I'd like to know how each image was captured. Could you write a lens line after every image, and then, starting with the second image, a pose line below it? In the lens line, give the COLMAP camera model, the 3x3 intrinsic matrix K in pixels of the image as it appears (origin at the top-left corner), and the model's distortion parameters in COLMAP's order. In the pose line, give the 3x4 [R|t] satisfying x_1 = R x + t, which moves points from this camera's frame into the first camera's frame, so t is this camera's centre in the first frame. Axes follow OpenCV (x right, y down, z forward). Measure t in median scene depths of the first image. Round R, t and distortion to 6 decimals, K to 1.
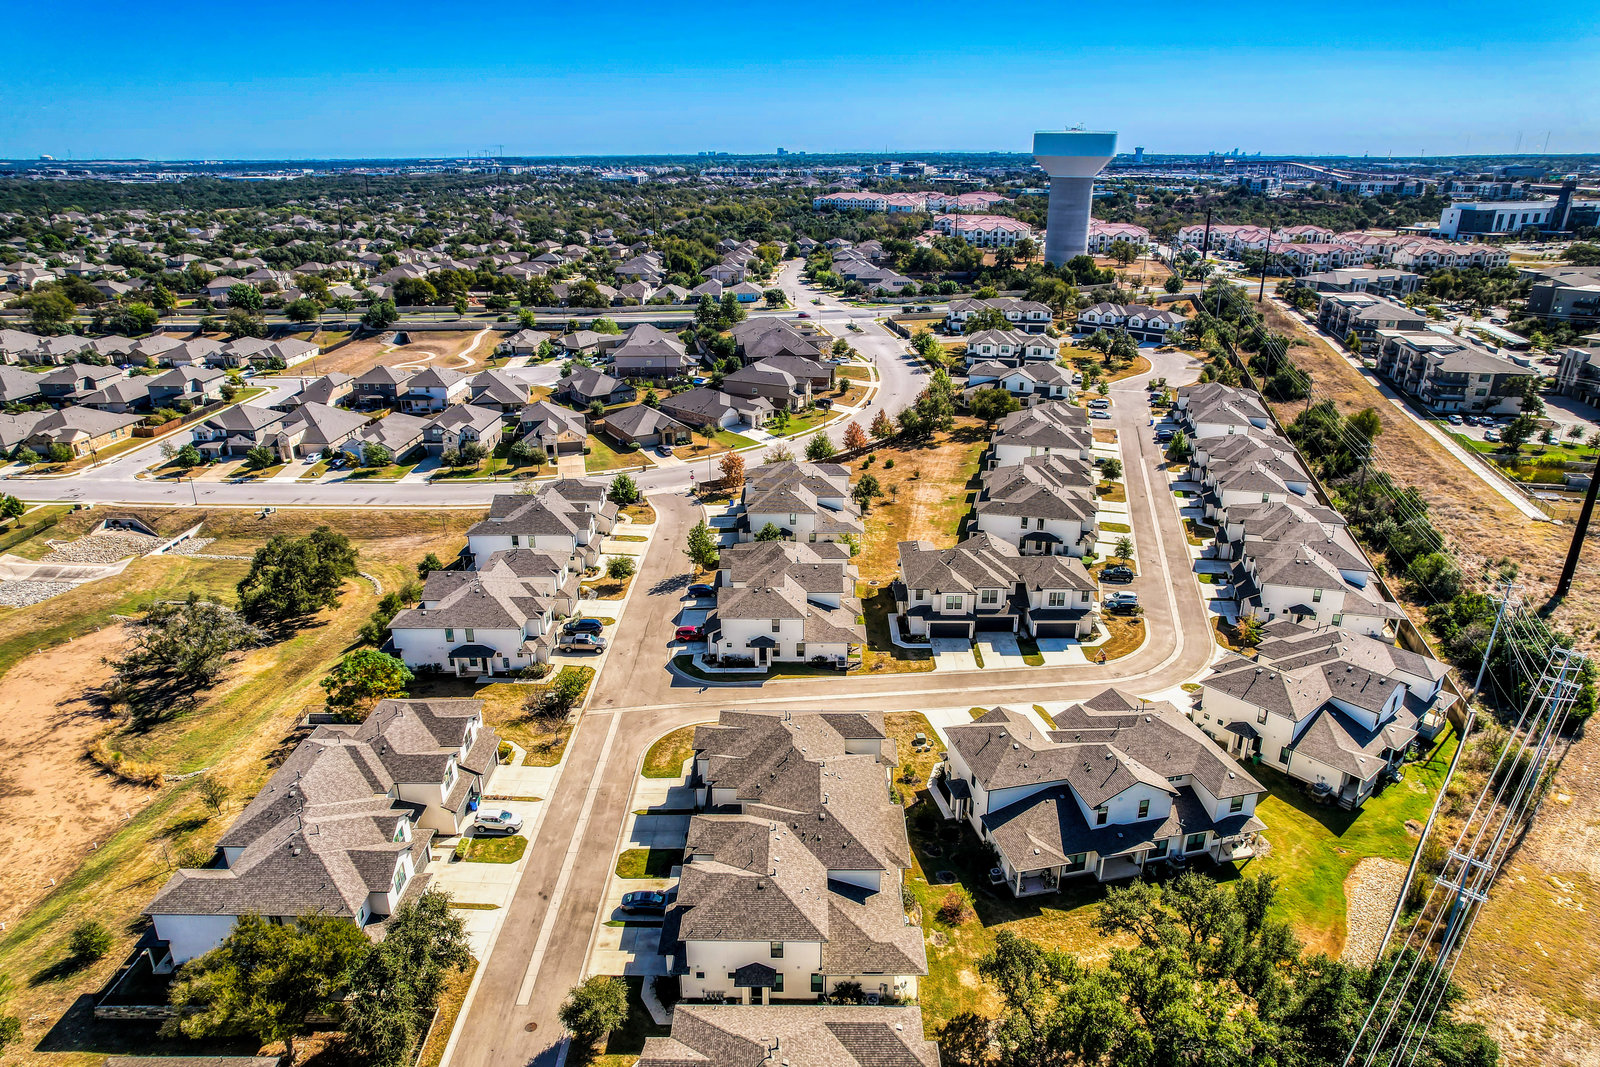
lens RADIAL K [[1026.3, 0, 800.0], [0, 1026.3, 533.5], [0, 0, 1]] dist [-0.079202, 0.074726]
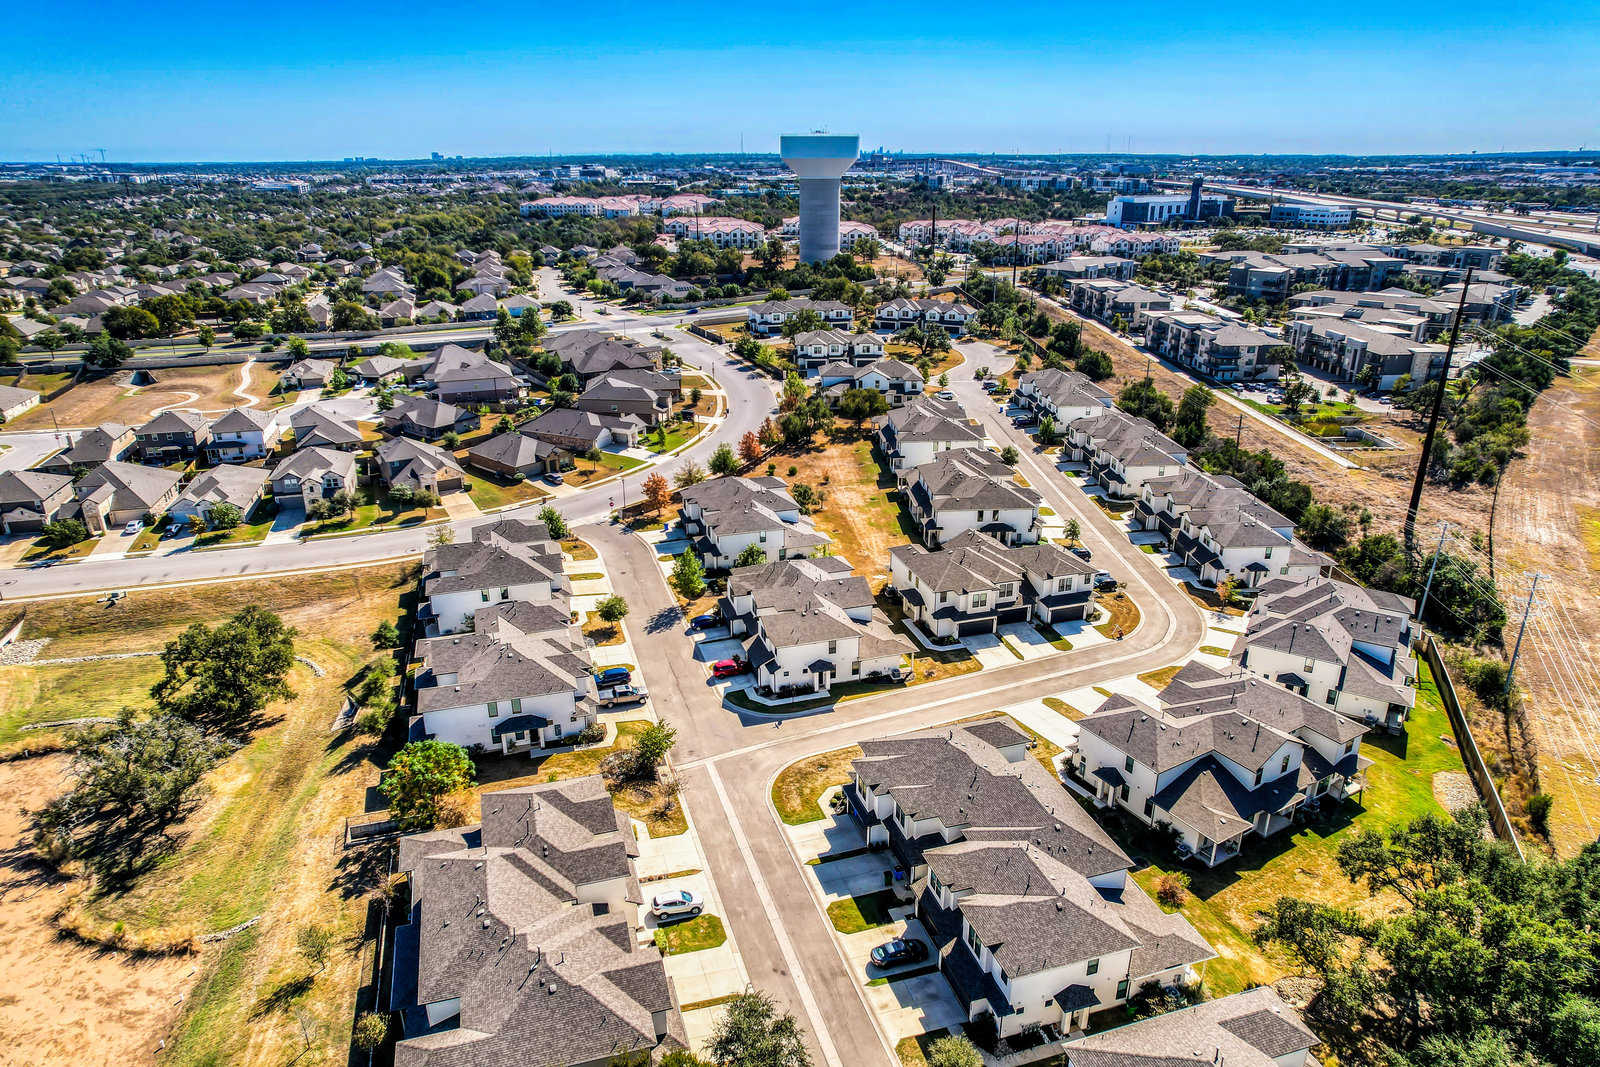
lens RADIAL K [[1026.3, 0, 800.0], [0, 1026.3, 533.5], [0, 0, 1]] dist [-0.079202, 0.074726]
pose [[0.952556, -0.108301, 0.284443, -0.195085], [0.108784, 0.993965, 0.014149, -0.021061], [-0.284258, 0.017465, 0.958589, 0.045661]]
